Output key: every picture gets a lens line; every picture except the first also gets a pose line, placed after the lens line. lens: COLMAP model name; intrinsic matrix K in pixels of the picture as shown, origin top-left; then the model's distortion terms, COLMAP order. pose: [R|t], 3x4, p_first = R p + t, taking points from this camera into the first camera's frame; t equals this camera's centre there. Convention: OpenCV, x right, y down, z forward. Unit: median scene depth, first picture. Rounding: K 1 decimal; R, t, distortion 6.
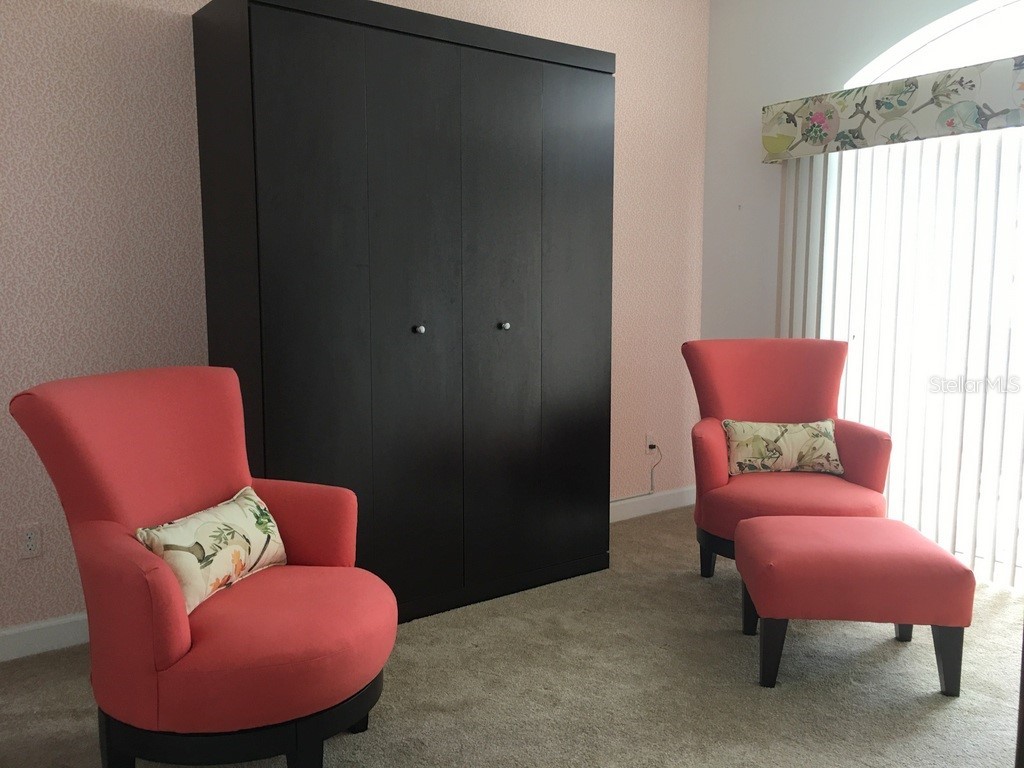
lens RADIAL K [[865.8, 0, 509.3], [0, 865.8, 377.8], [0, 0, 1]] dist [0.057168, -0.076348]
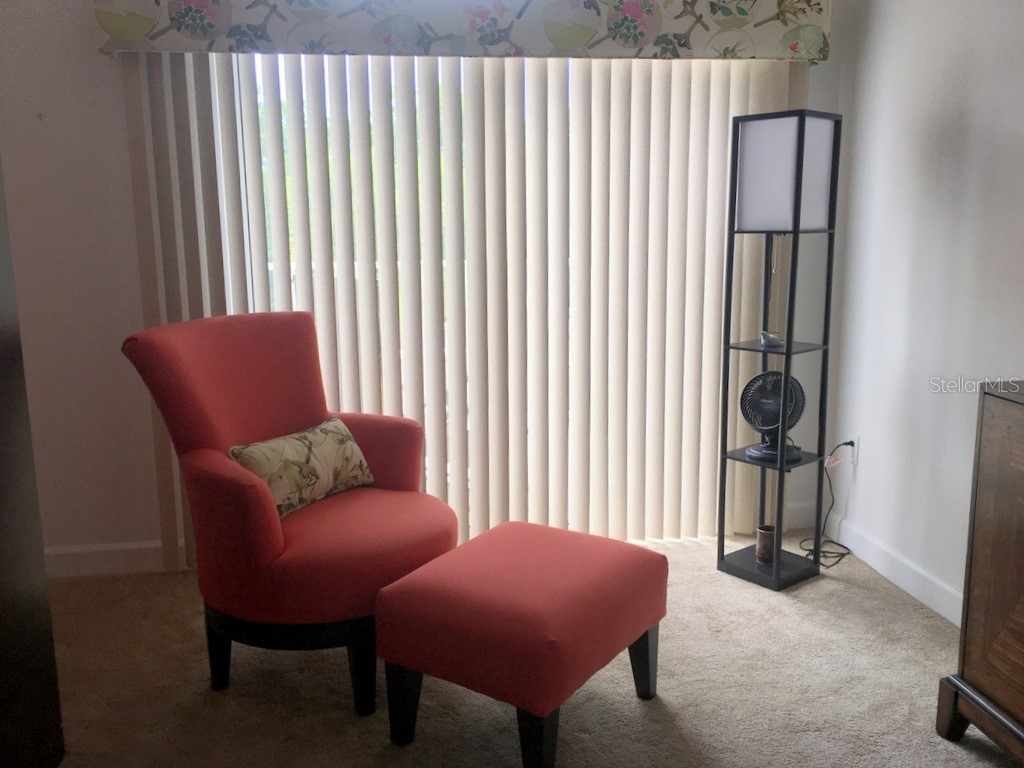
lens RADIAL K [[967.5, 0, 512.0], [0, 967.5, 365.5], [0, 0, 1]] dist [0.015417, 0.007954]
pose [[0.409373, -0.144369, 0.900873, -0.470012], [0.118910, 0.987422, 0.104204, -0.096443], [-0.904585, 0.064465, 0.421391, 0.759462]]
